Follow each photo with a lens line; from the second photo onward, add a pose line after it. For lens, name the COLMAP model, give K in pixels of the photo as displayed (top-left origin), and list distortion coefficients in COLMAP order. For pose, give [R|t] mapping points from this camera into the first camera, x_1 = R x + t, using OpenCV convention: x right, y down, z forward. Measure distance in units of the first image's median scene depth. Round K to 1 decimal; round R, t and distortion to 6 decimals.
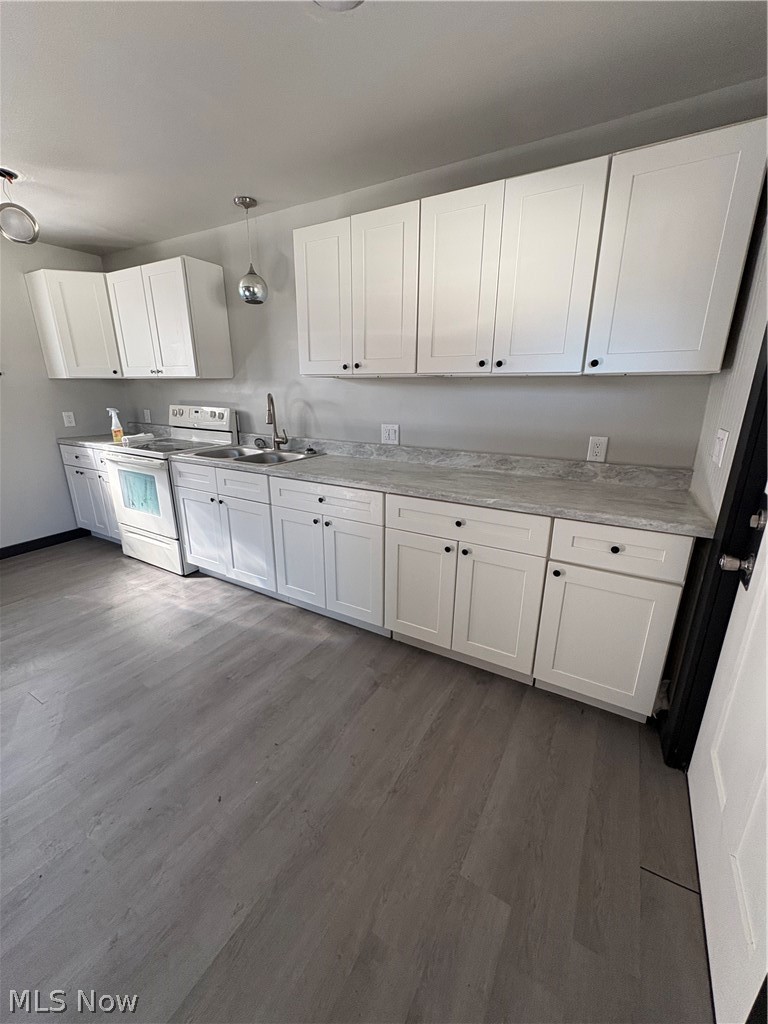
lens RADIAL K [[408.5, 0, 384.8], [0, 408.5, 510.3], [0, 0, 1]] dist [-0.001206, 0.000669]
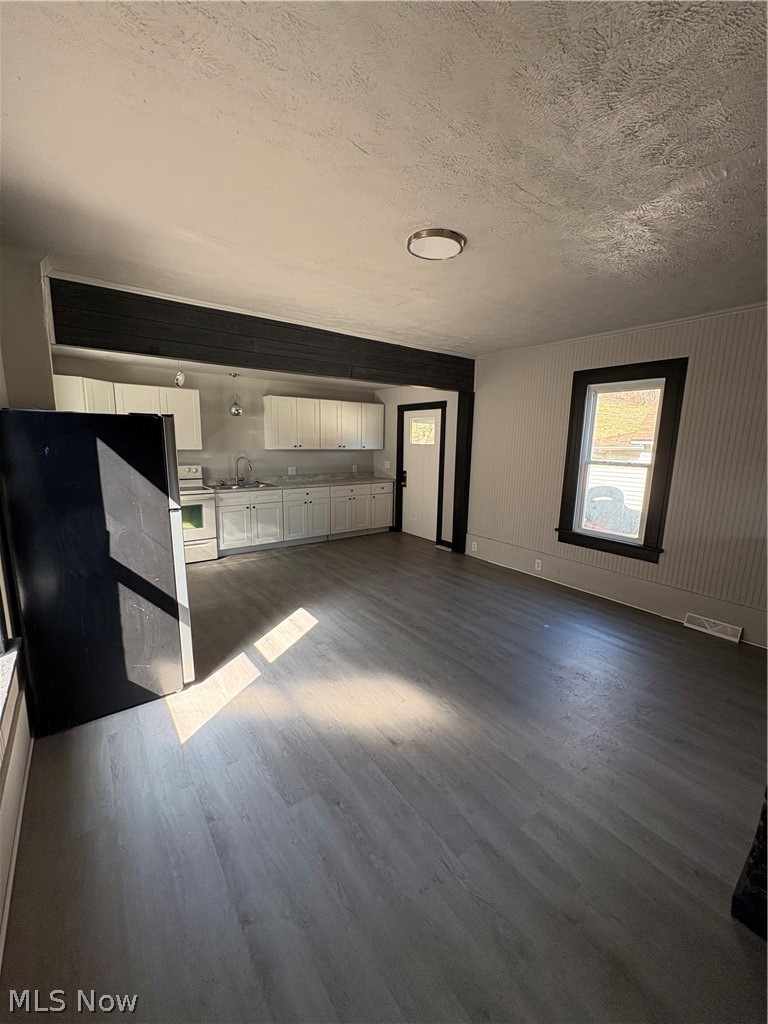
lens RADIAL K [[408.5, 0, 387.8], [0, 408.5, 507.9], [0, 0, 1]] dist [-0.001206, 0.000669]
pose [[0.383412, -0.152848, 0.910842, -2.314117], [0.253009, 0.965866, 0.055580, 0.046770], [-0.888247, 0.209141, 0.408996, -0.552309]]
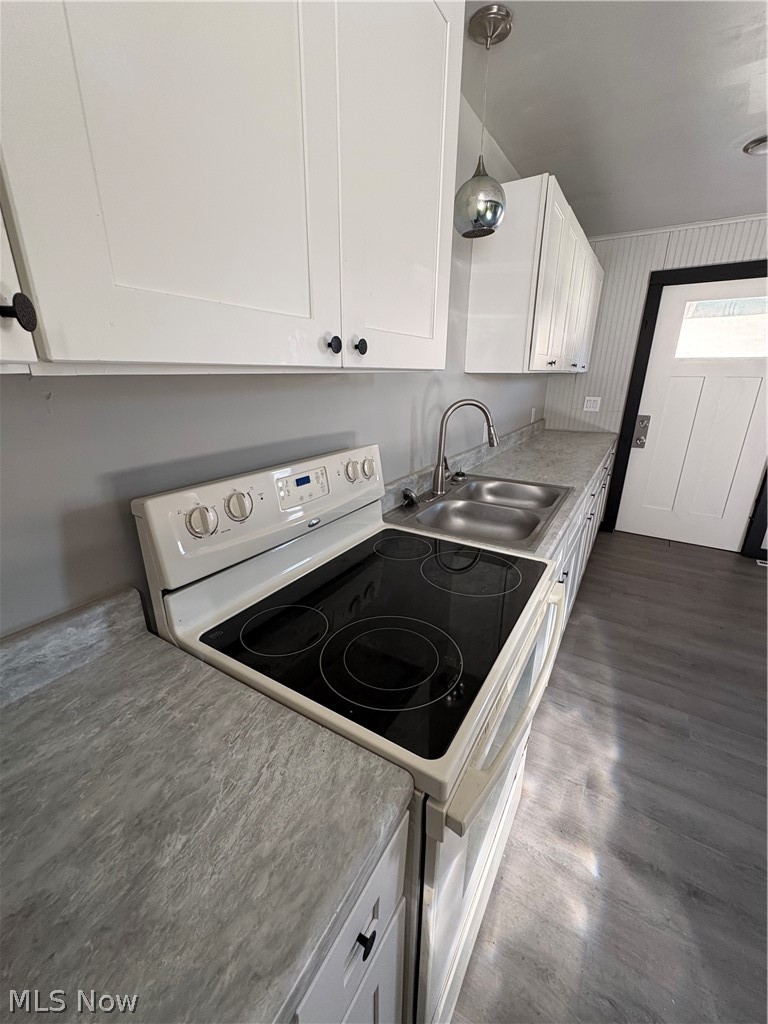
lens RADIAL K [[408.5, 0, 390.5], [0, 408.5, 513.6], [0, 0, 1]] dist [-0.001206, 0.000669]
pose [[0.022305, -0.331112, 0.943328, -1.075515], [0.284718, 0.906594, 0.311486, -0.420225], [-0.958352, 0.261634, 0.114495, 1.292653]]
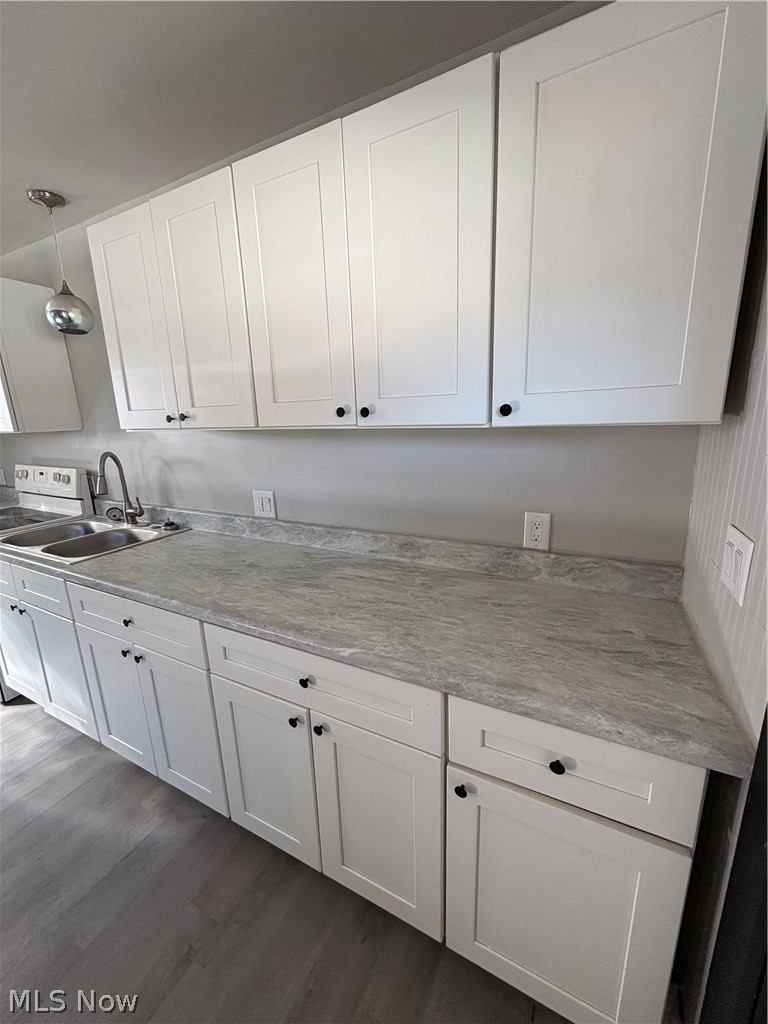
lens RADIAL K [[408.5, 0, 385.1], [0, 408.5, 510.3], [0, 0, 1]] dist [-0.001206, 0.000669]
pose [[0.998417, -0.044913, 0.033867, 0.224123], [0.046926, 0.997022, -0.061203, -0.134555], [-0.031017, 0.062695, 0.997551, 0.306467]]
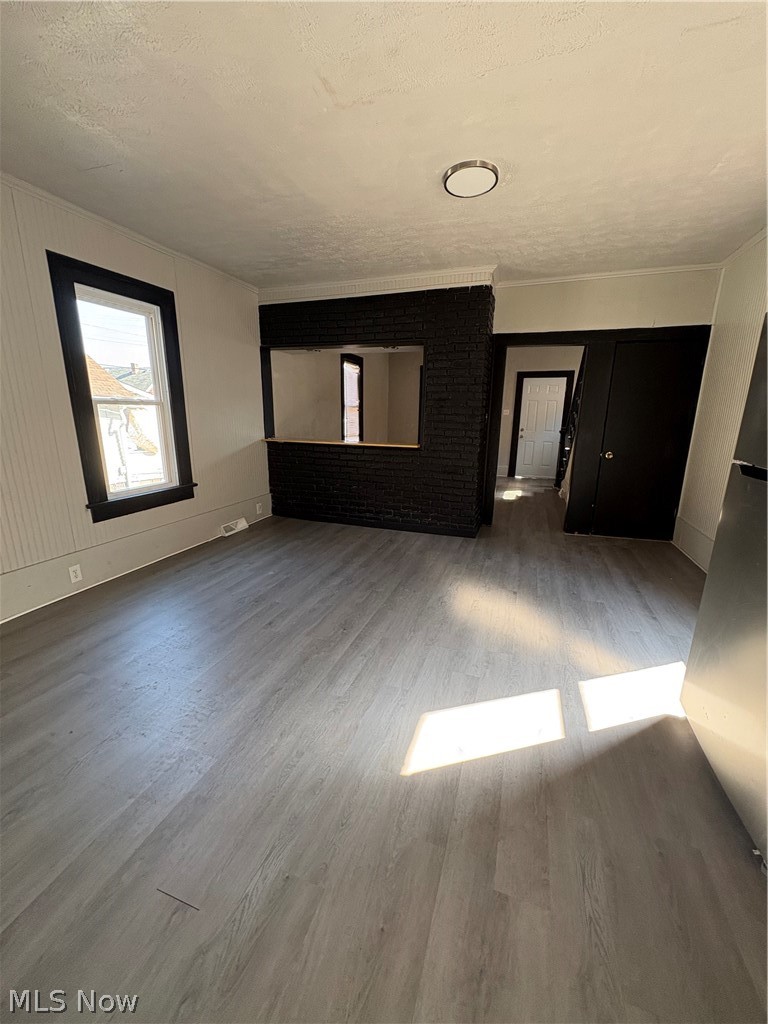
lens RADIAL K [[408.5, 0, 382.8], [0, 408.5, 509.9], [0, 0, 1]] dist [-0.001206, 0.000669]
pose [[-0.980657, 0.028288, -0.193678, -0.855913], [-0.074612, 0.860764, 0.503506, -0.258743], [0.180954, 0.508218, -0.842004, 0.850684]]
